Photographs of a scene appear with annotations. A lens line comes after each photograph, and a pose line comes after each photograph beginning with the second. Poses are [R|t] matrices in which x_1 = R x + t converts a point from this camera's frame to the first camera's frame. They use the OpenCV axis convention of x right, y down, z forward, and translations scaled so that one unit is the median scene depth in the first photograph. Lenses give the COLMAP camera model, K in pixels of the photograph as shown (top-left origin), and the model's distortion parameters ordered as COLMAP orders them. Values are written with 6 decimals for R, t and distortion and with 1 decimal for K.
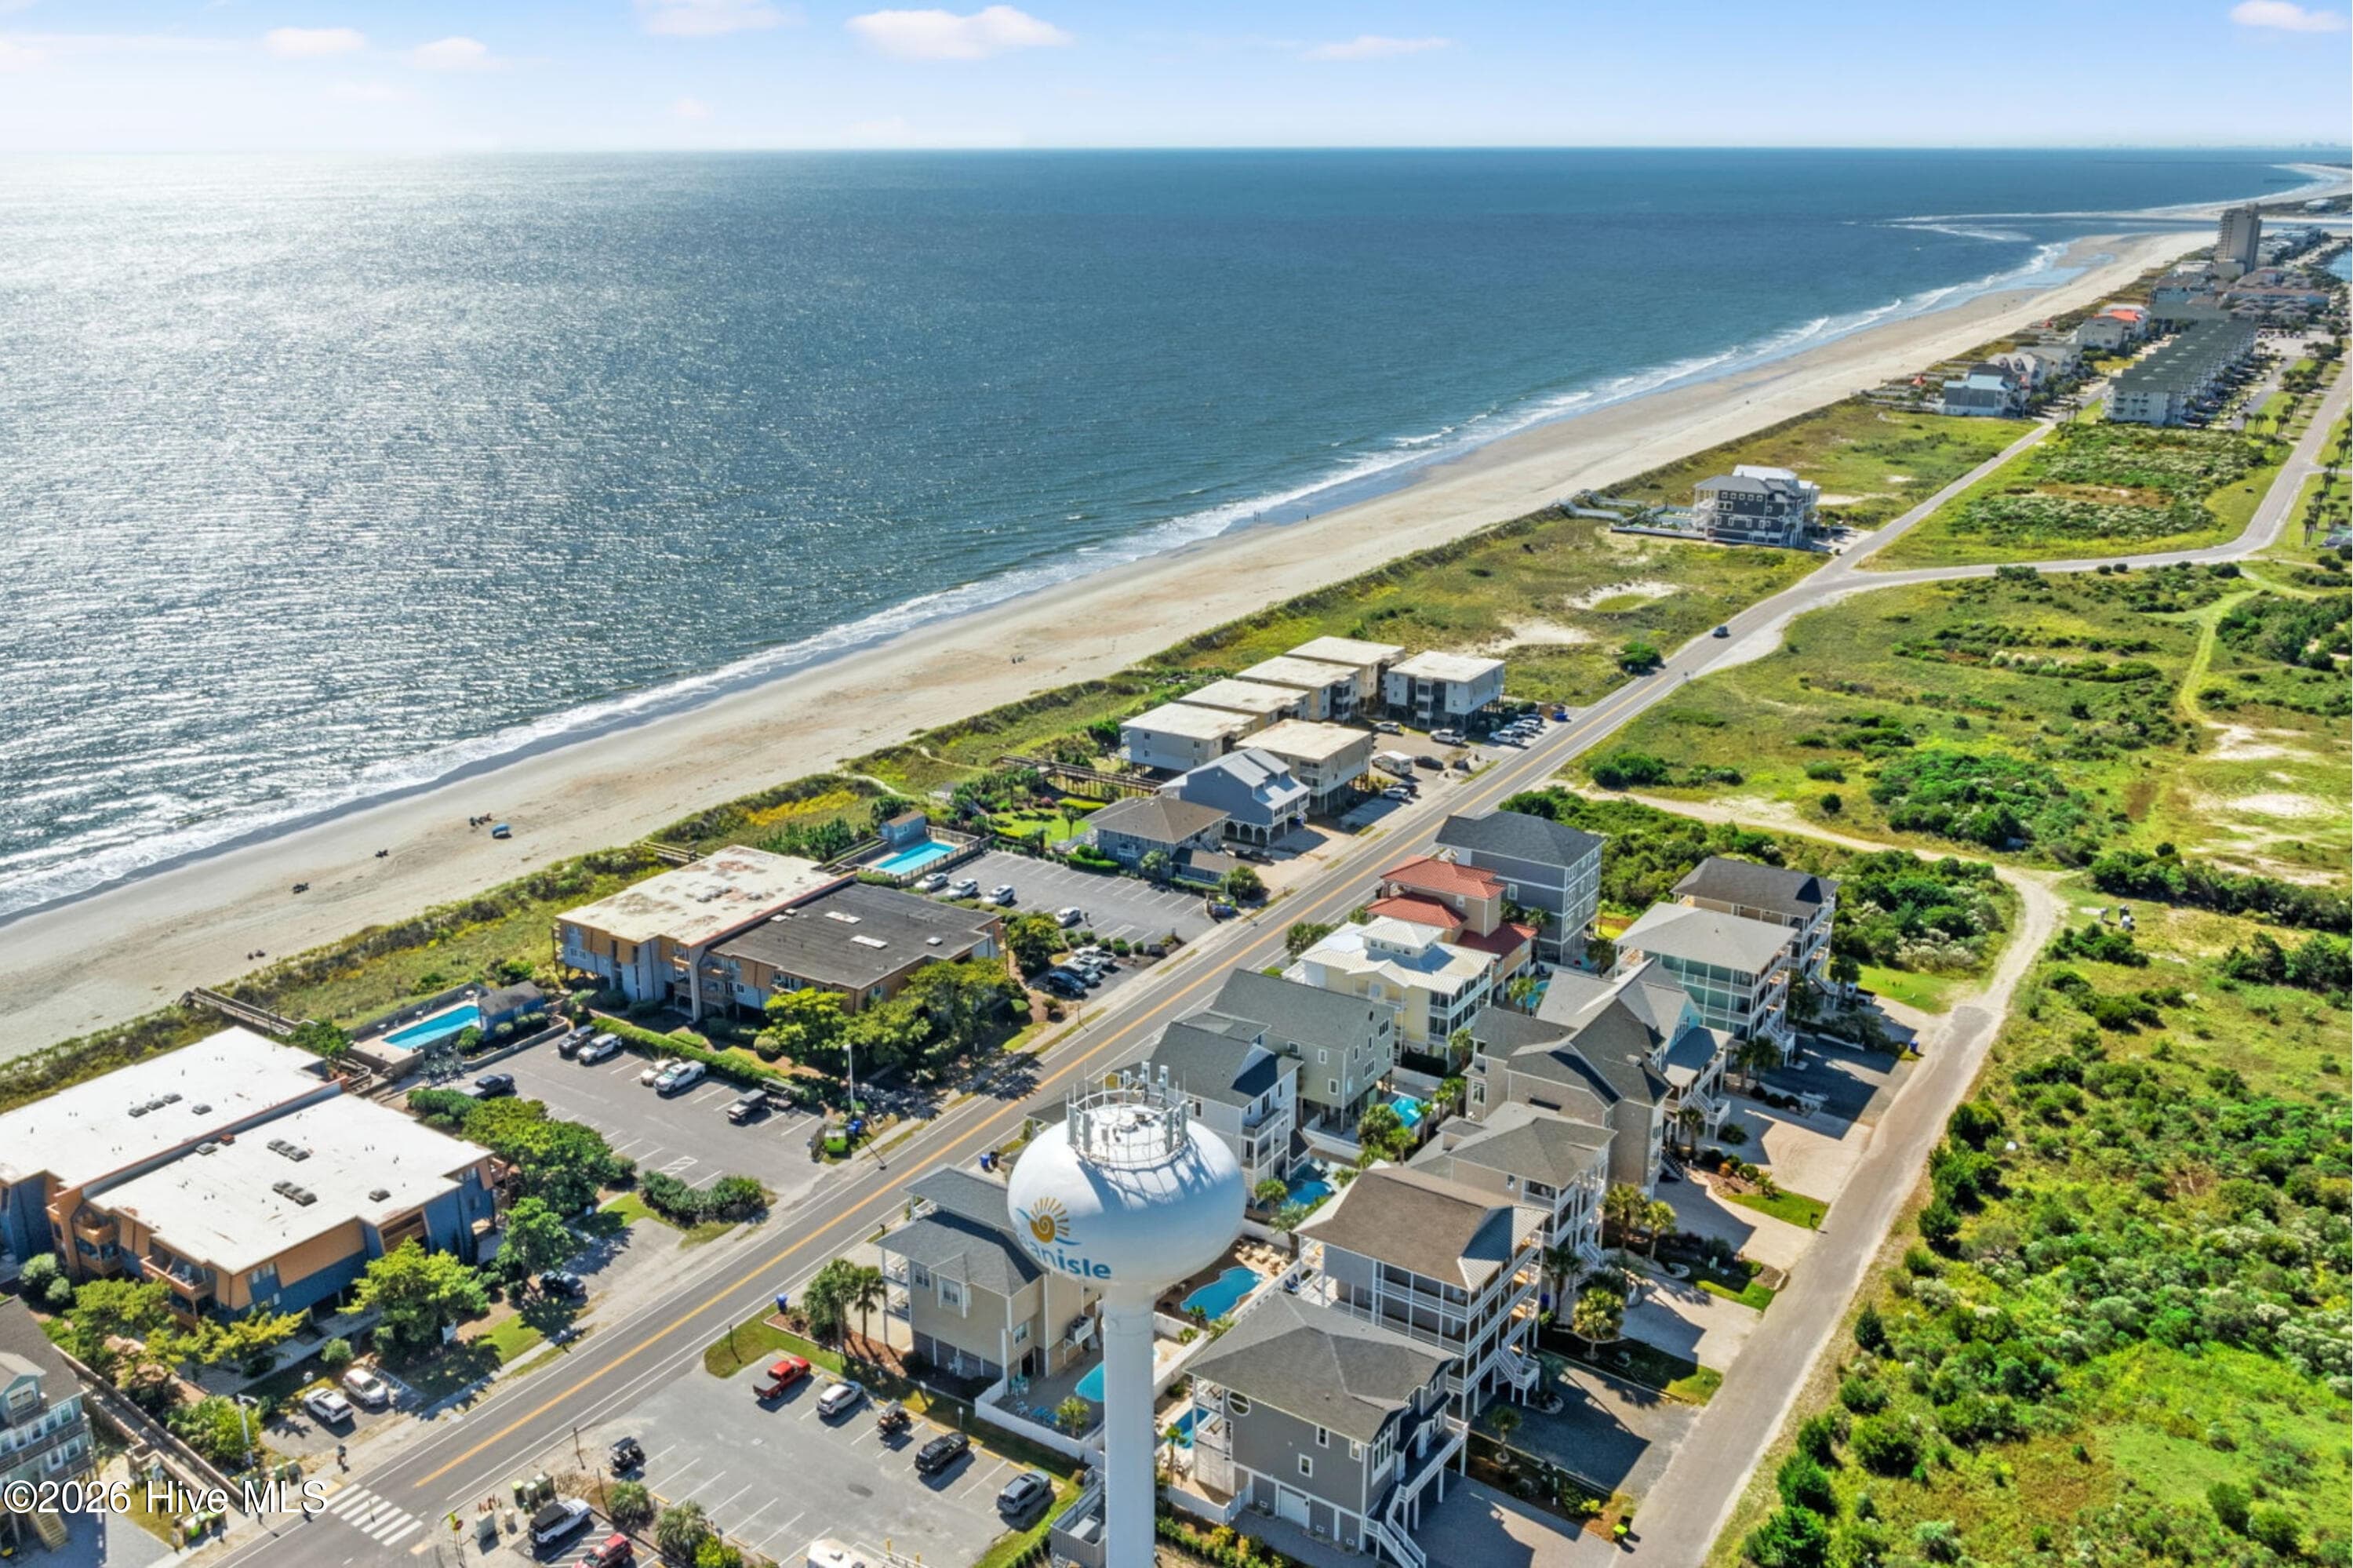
lens RADIAL K [[2077.2, 0, 1176.5], [0, 2077.2, 784.0], [0, 0, 1]] dist [-0.002854, 0.000816]
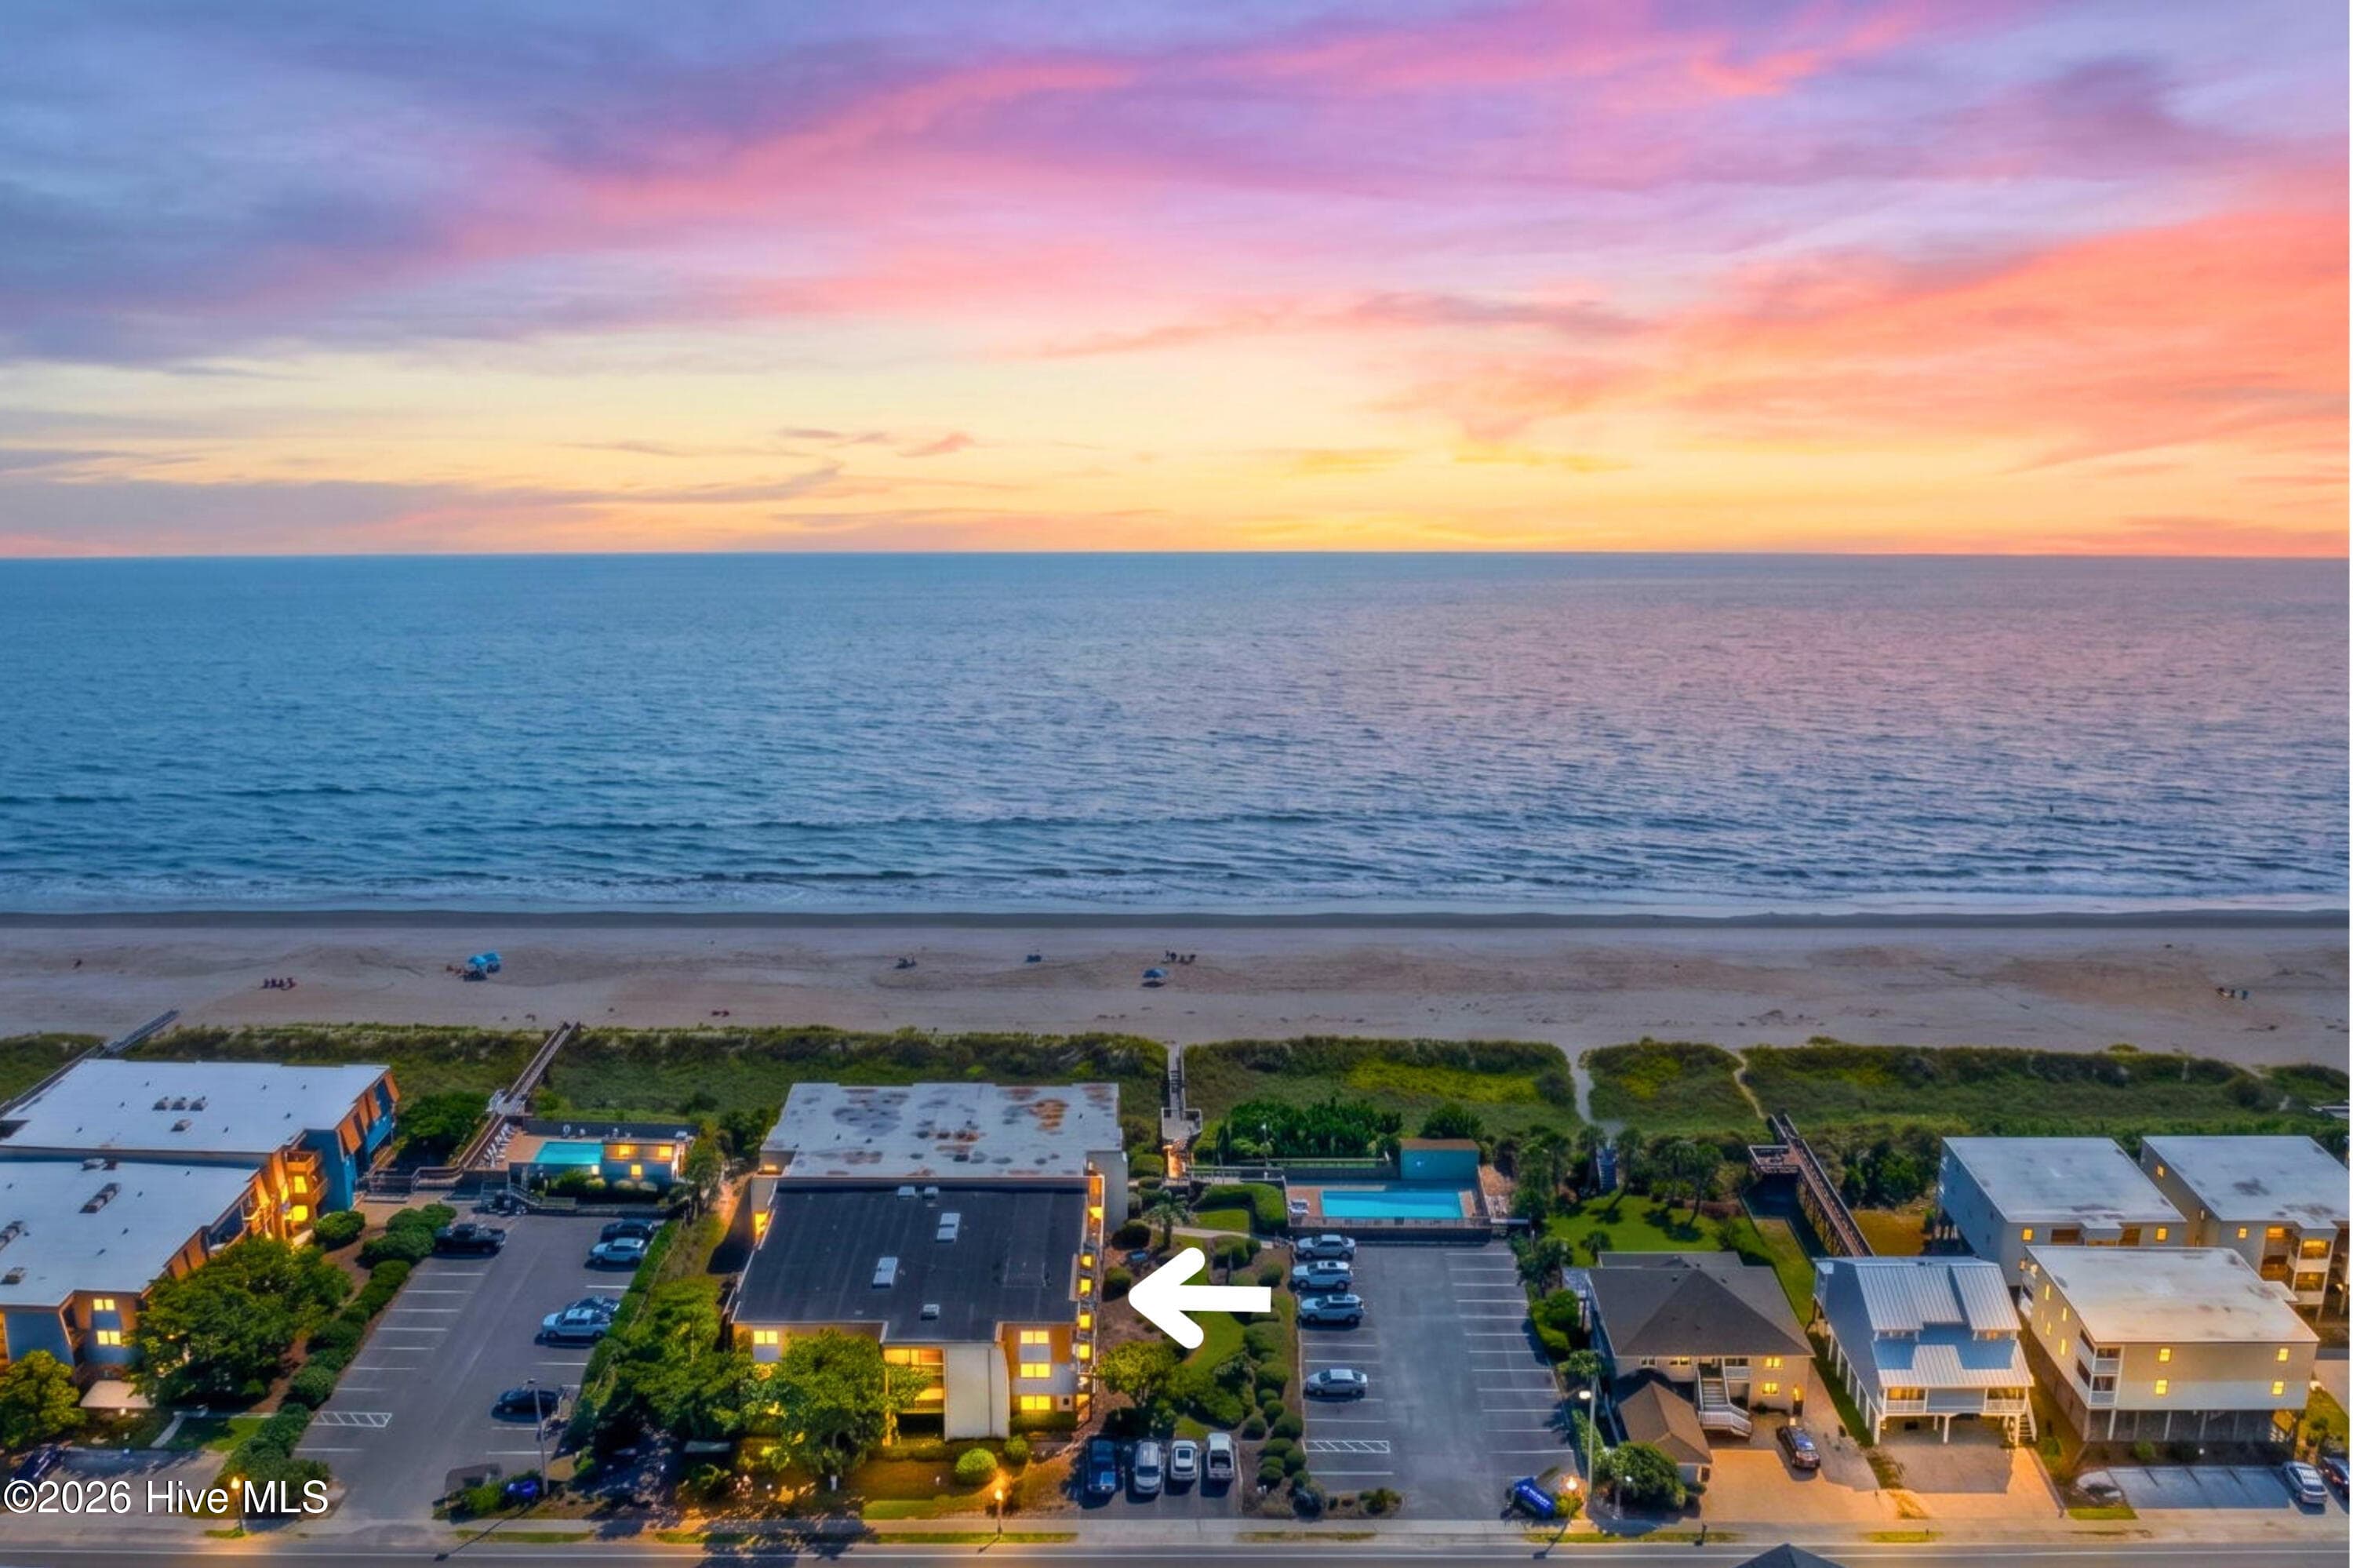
lens RADIAL K [[2077.2, 0, 1176.5], [0, 2077.2, 784.0], [0, 0, 1]] dist [-0.002854, 0.000816]
pose [[0.485709, 0.213142, -0.847736, 0.311154], [-0.242935, 0.964525, 0.103317, -0.121479], [0.839684, 0.155763, 0.520258, 0.467804]]
